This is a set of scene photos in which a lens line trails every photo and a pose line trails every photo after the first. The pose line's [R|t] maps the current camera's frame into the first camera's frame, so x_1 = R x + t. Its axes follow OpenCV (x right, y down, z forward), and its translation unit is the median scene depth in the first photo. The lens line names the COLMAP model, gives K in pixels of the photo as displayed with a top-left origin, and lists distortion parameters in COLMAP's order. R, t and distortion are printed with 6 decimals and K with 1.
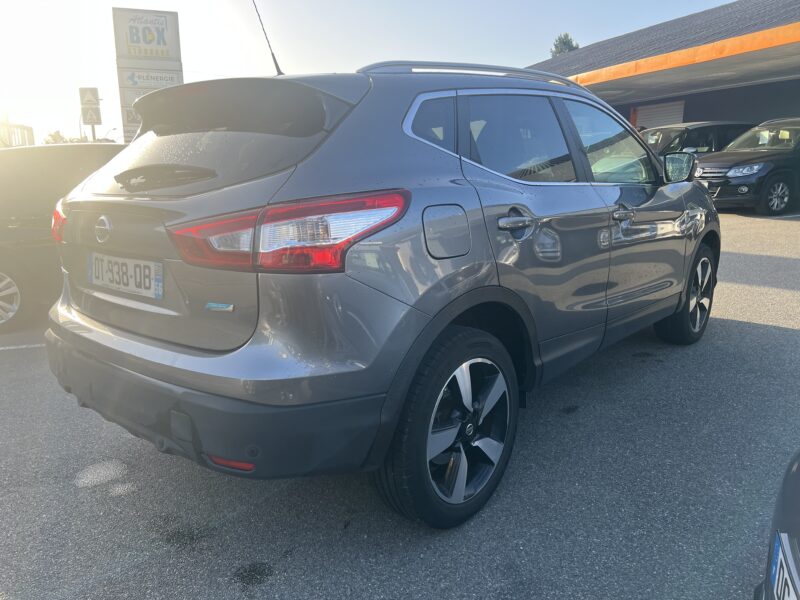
lens RADIAL K [[605.8, 0, 402.0], [0, 605.8, 295.7], [0, 0, 1]] dist [0.012650, -0.016859]
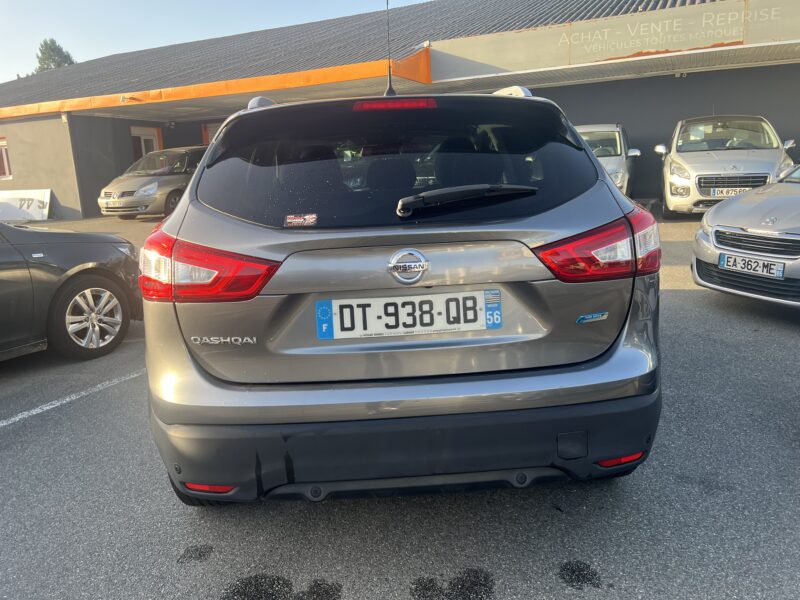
lens RADIAL K [[605.8, 0, 401.4], [0, 605.8, 304.9], [0, 0, 1]] dist [0.012650, -0.016859]
pose [[0.716370, -0.162315, 0.678577, -0.191071], [0.169838, 0.983877, 0.056045, -0.018188], [-0.676734, 0.075099, 0.732388, 0.071370]]
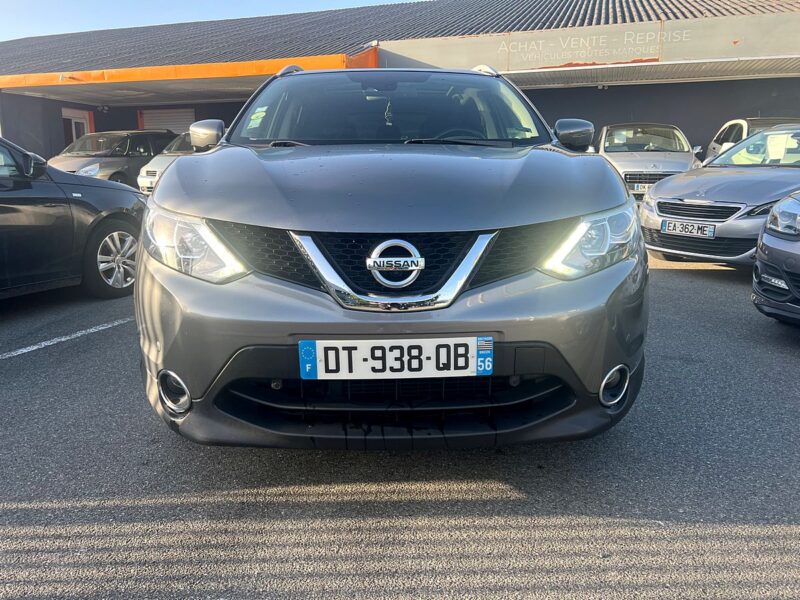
lens RADIAL K [[605.8, 0, 400.8], [0, 605.8, 300.5], [0, 0, 1]] dist [0.012650, -0.016859]
pose [[0.617249, -0.141729, 0.773897, -0.269840], [0.150556, 0.986741, 0.060628, 0.007715], [-0.772228, 0.079093, 0.630403, 0.080837]]
